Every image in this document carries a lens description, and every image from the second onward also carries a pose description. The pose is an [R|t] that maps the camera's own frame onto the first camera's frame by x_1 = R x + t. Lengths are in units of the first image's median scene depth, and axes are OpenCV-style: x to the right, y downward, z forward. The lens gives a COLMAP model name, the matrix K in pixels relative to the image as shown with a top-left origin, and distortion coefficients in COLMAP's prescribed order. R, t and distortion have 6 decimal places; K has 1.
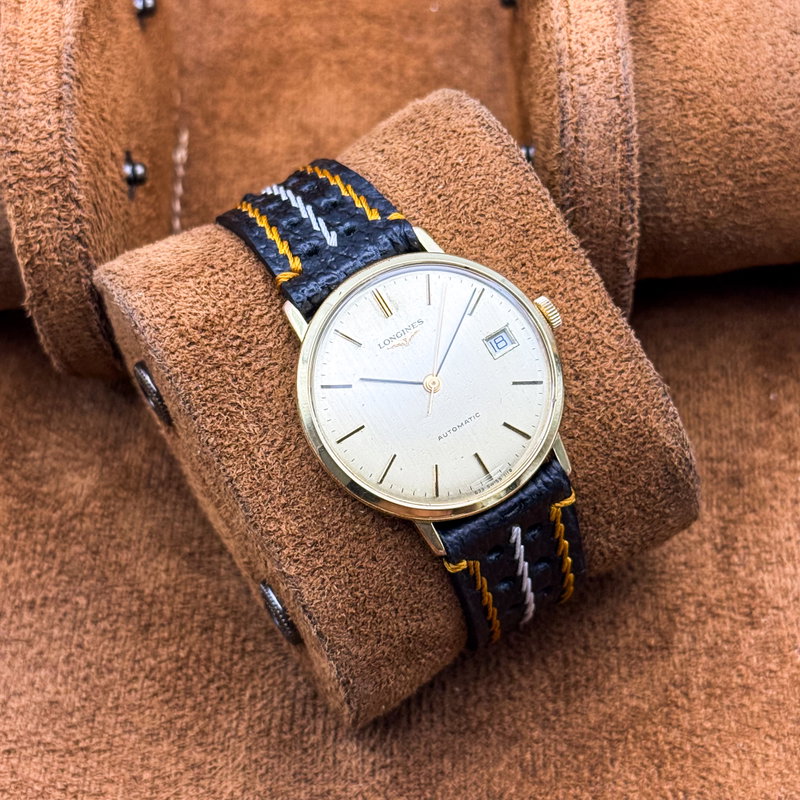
lens RADIAL K [[1824.4, 0, 397.0], [0, 1824.4, 410.0], [0, 0, 1]] dist [0.091577, 0.260026]
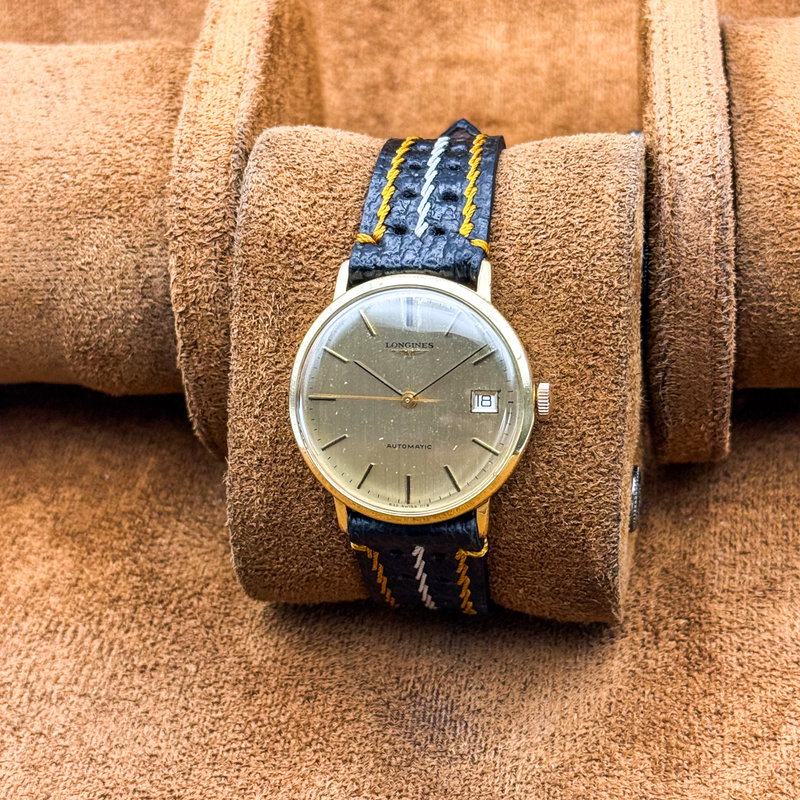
lens RADIAL K [[1824.4, 0, 397.0], [0, 1824.4, 410.0], [0, 0, 1]] dist [0.091577, 0.260026]
pose [[0.798565, 0.549981, -0.244572, 0.270908], [-0.475221, 0.825463, 0.304590, -0.323431], [0.369404, -0.127009, 0.920548, -0.000108]]
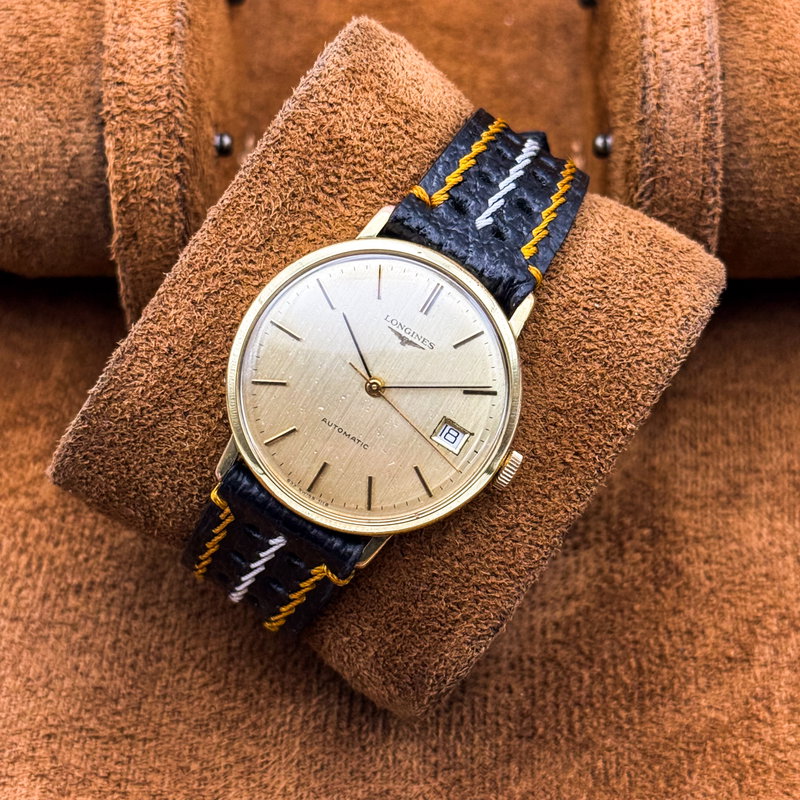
lens RADIAL K [[1824.4, 0, 397.0], [0, 1824.4, 410.0], [0, 0, 1]] dist [0.091577, 0.260026]
pose [[0.423338, 0.899030, -0.111937, 0.131488], [-0.885871, 0.436655, 0.156730, -0.156349], [0.189783, 0.032812, 0.981278, 0.103479]]
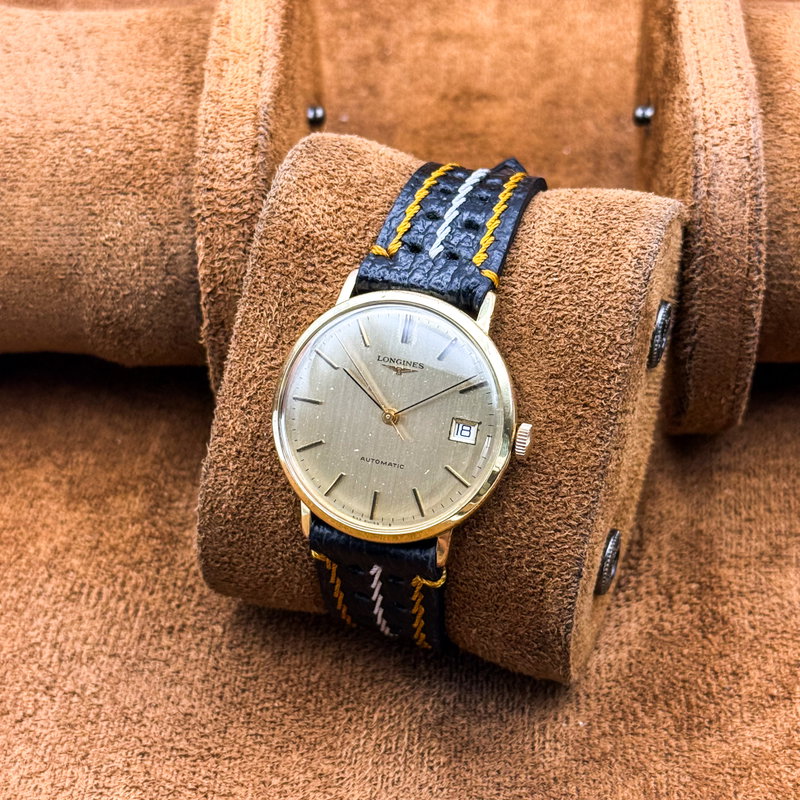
lens RADIAL K [[1824.4, 0, 397.0], [0, 1824.4, 410.0], [0, 0, 1]] dist [0.091577, 0.260026]
pose [[0.668399, 0.672011, -0.318817, 0.348071], [-0.596271, 0.740337, 0.310422, -0.339845], [0.444639, -0.017384, 0.895541, 0.038403]]
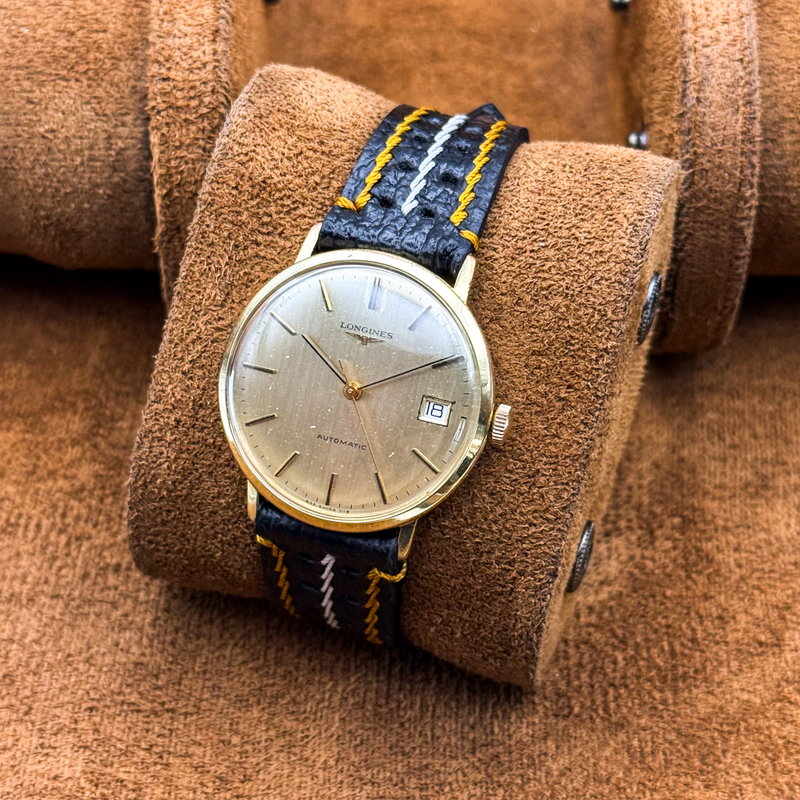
lens RADIAL K [[1824.4, 0, 397.0], [0, 1824.4, 410.0], [0, 0, 1]] dist [0.091577, 0.260026]
pose [[0.656795, 0.709330, -0.255873, 0.276000], [-0.641507, 0.703953, 0.304825, -0.302712], [0.396344, -0.036063, 0.917394, 0.125123]]
